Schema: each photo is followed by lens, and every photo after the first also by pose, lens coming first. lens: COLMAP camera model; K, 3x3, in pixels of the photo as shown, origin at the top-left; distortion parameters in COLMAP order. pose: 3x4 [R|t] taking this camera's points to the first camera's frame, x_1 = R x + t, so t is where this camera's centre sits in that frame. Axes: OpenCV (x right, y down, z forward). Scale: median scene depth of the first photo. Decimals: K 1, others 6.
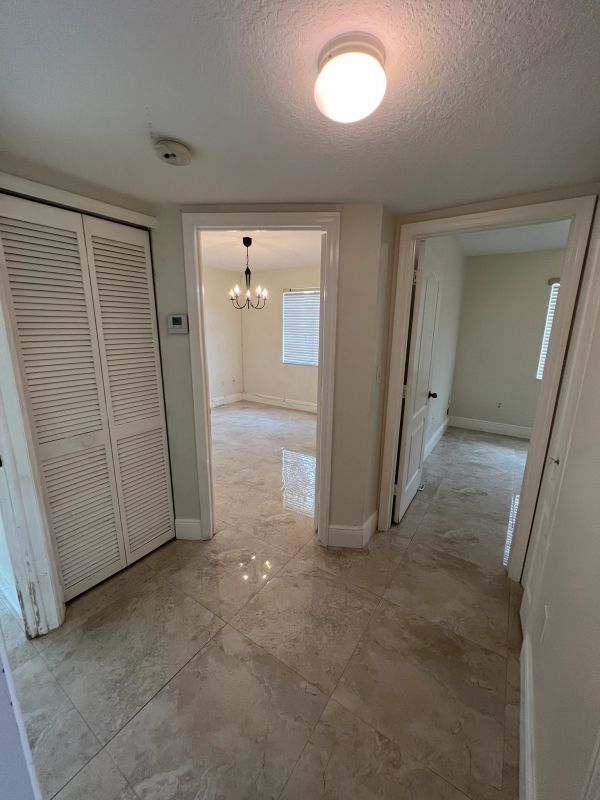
lens RADIAL K [[321.5, 0, 299.6], [0, 321.5, 399.1], [0, 0, 1]] dist [0.000649, 0.001267]
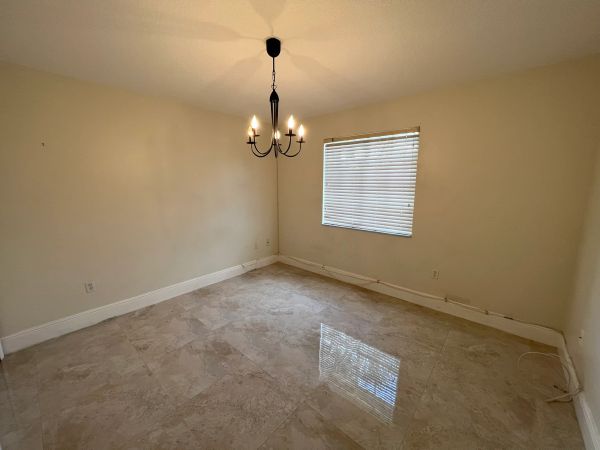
lens RADIAL K [[241.2, 0, 300.2], [0, 241.2, 225.7], [0, 0, 1]] dist [0.000649, 0.001267]
pose [[0.992753, 0.009156, -0.119826, -0.045024], [-0.014328, 0.998999, -0.042372, -0.109154], [0.119318, 0.043781, 0.991890, 0.468101]]
